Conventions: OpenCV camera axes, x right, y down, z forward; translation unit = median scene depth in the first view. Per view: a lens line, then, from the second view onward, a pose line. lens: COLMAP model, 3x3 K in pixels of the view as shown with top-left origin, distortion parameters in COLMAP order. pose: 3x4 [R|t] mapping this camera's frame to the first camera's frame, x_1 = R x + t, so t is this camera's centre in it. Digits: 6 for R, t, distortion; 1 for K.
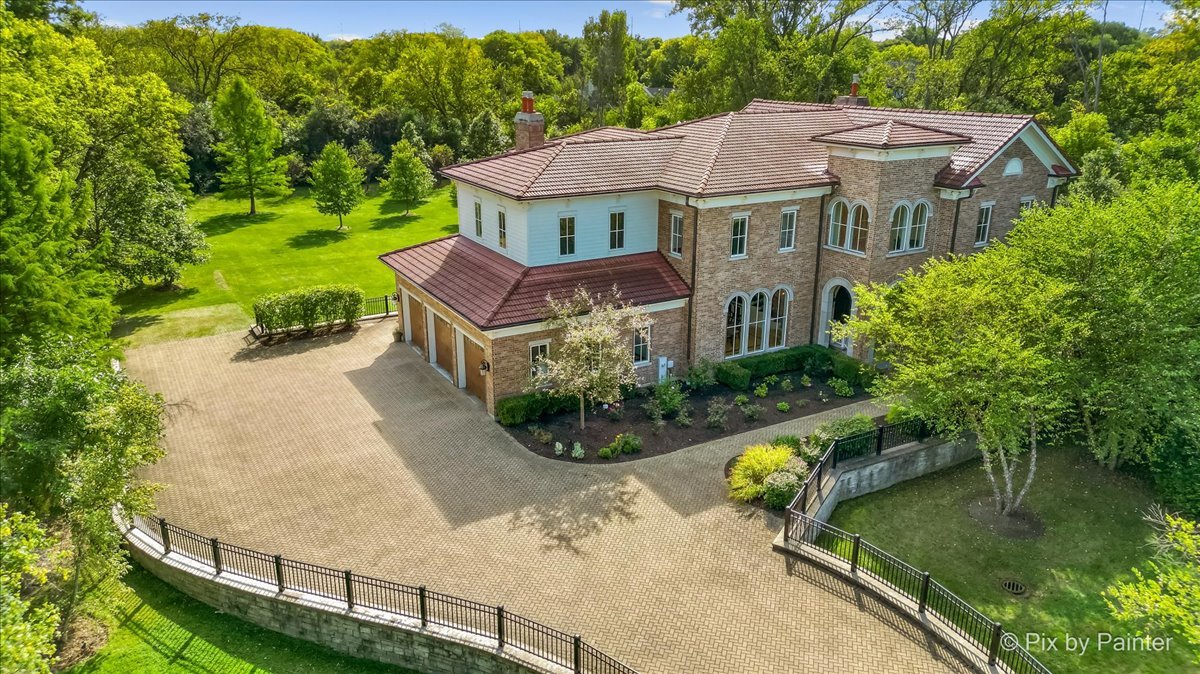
lens RADIAL K [[844.3, 0, 604.6], [0, 844.3, 334.3], [0, 0, 1]] dist [0.030175, -0.011482]
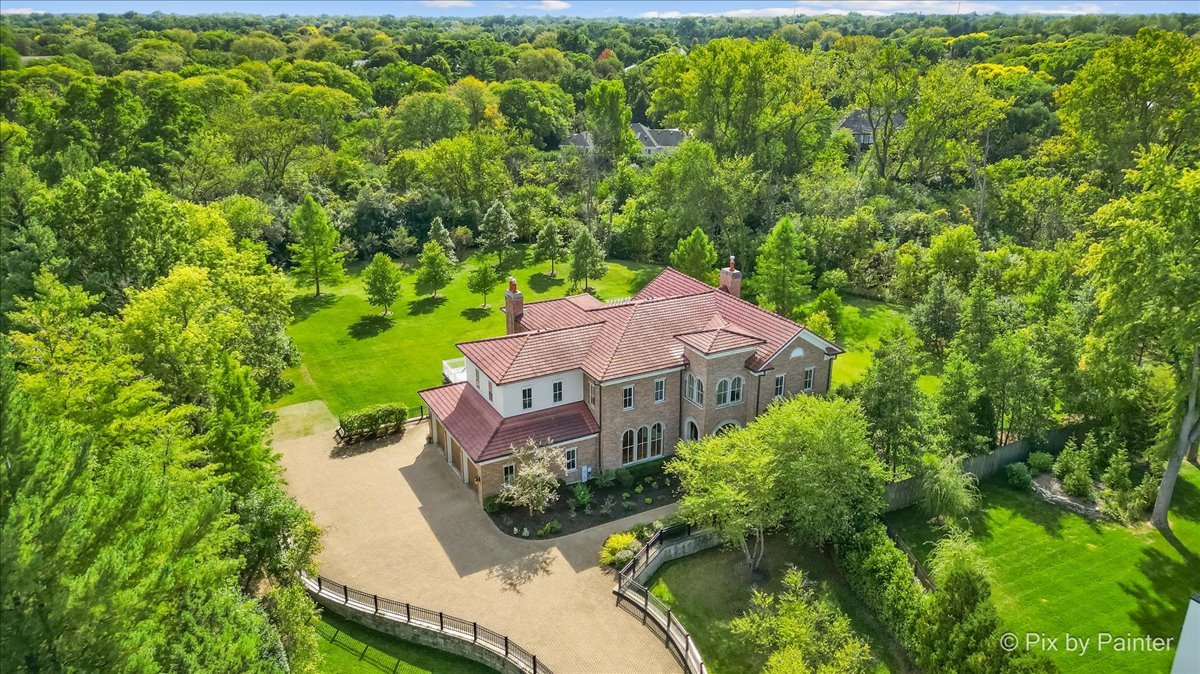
lens RADIAL K [[844.3, 0, 601.4], [0, 844.3, 337.1], [0, 0, 1]] dist [0.030175, -0.011482]
pose [[0.999315, 0.004781, -0.036705, 0.166515], [-0.003598, 0.999474, 0.032218, -0.290987], [0.036839, -0.032064, 0.998807, -0.694470]]
